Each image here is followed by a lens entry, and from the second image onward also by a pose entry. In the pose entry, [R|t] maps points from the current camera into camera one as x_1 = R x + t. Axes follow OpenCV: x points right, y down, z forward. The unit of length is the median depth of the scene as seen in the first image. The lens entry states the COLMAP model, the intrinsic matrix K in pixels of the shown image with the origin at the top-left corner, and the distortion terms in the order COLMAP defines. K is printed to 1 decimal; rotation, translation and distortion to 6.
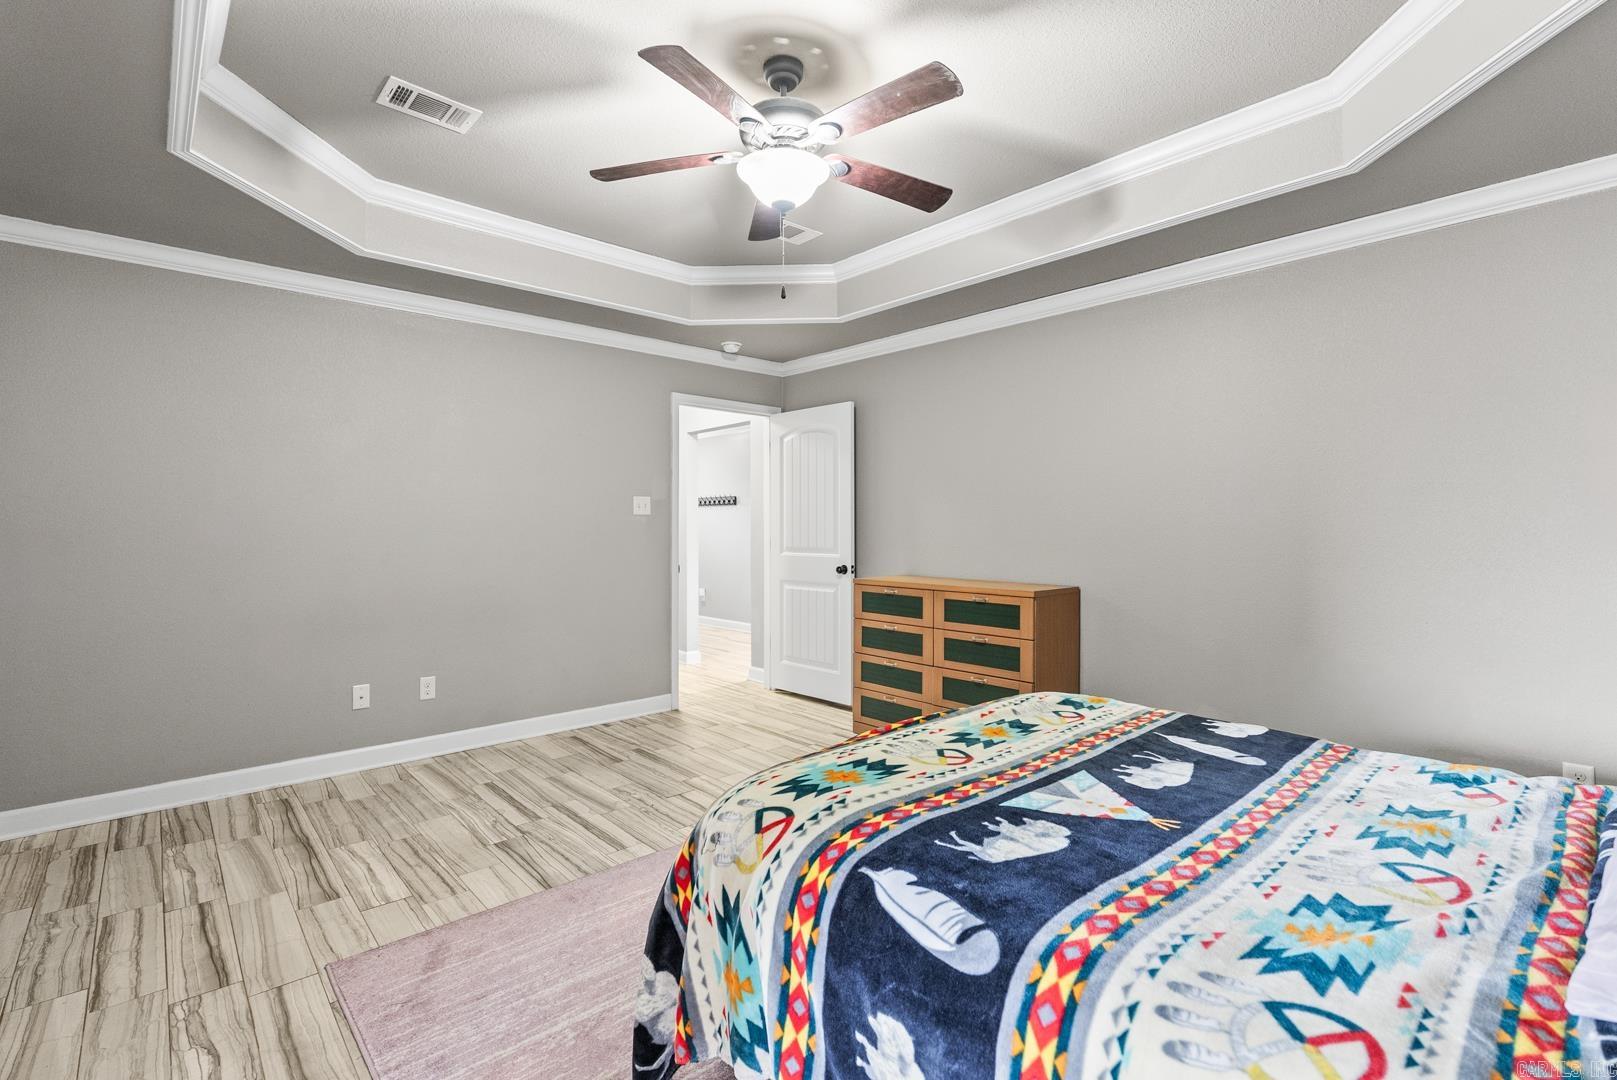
lens RADIAL K [[728.8, 0, 809.5], [0, 728.8, 534.5], [0, 0, 1]] dist [-0.006074, 0.000242]
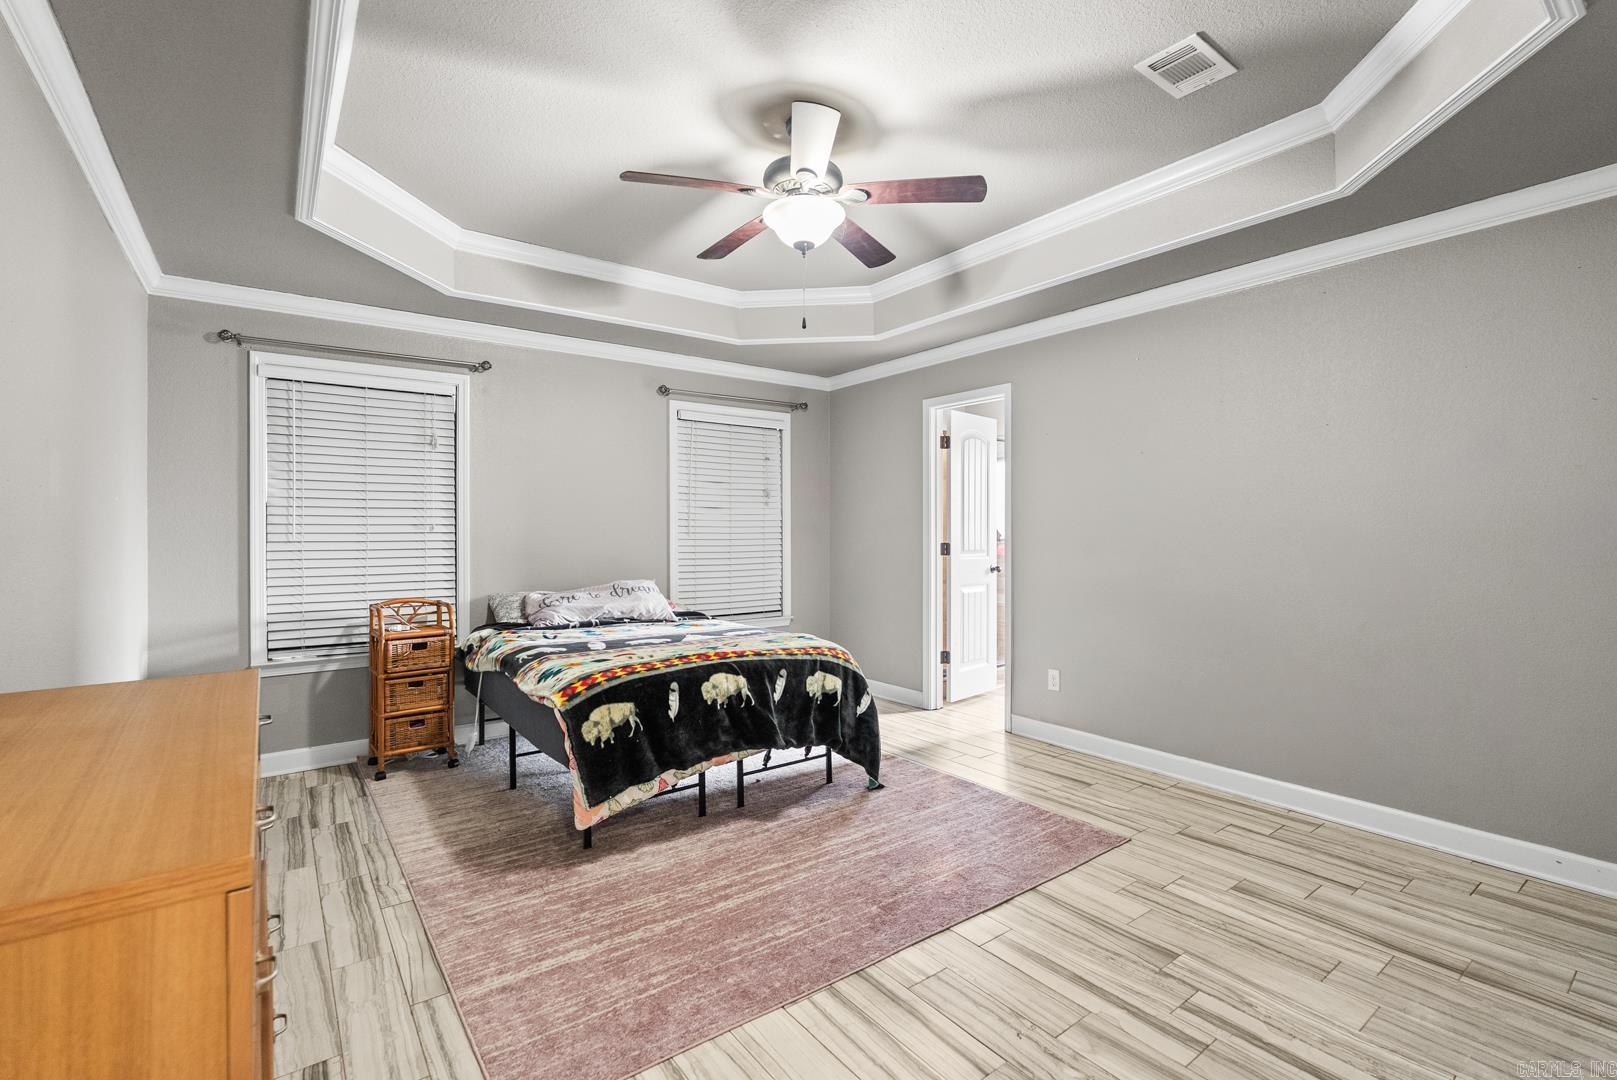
lens RADIAL K [[728.8, 0, 807.7], [0, 728.8, 535.0], [0, 0, 1]] dist [-0.006074, 0.000242]
pose [[-0.995046, 0.003955, 0.099334, -0.141626], [0.005610, 0.999850, 0.016391, -0.026086], [-0.099254, 0.016867, -0.994919, 1.988612]]
